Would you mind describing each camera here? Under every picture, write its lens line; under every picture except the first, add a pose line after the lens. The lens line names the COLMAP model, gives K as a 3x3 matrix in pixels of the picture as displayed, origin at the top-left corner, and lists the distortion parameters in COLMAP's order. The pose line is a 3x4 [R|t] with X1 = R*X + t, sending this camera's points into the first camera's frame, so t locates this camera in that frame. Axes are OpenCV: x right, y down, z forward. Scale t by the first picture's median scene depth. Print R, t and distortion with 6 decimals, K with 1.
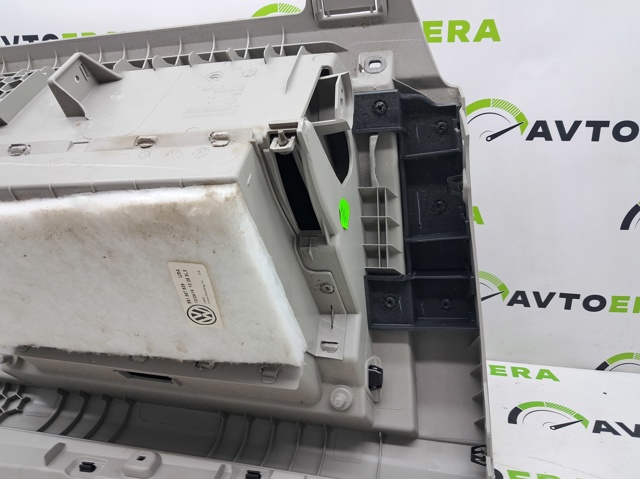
lens RADIAL K [[502.1, 0, 320.0], [0, 502.1, 239.5], [0, 0, 1]] dist [-0.005449, -0.003697]
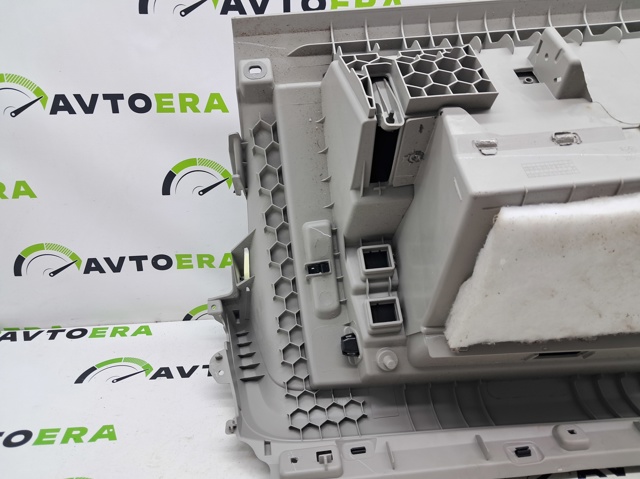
lens RADIAL K [[502.1, 0, 320.0], [0, 502.1, 239.5], [0, 0, 1]] dist [-0.005449, -0.003697]
pose [[0.957103, -0.103561, 0.270607, -1.049106], [0.078311, 0.991643, 0.102526, -0.099688], [-0.278963, -0.076936, 0.957215, 0.177649]]
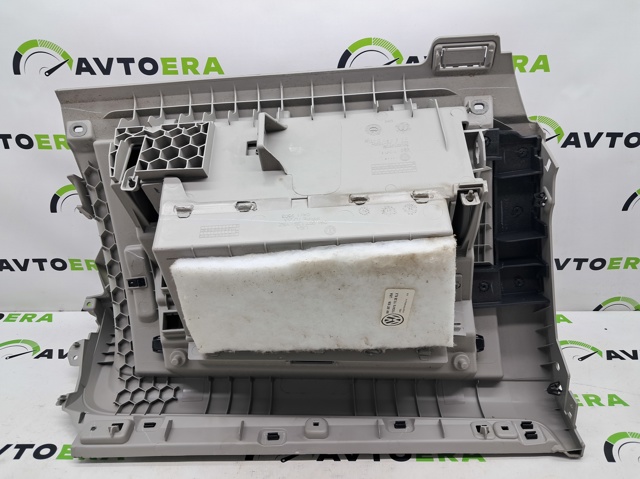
lens RADIAL K [[502.1, 0, 320.0], [0, 502.1, 239.5], [0, 0, 1]] dist [-0.005449, -0.003697]
pose [[0.981800, -0.077234, 0.173507, -0.512872], [0.052291, 0.988197, 0.143990, -0.213430], [-0.182580, -0.132296, 0.974250, -0.198770]]
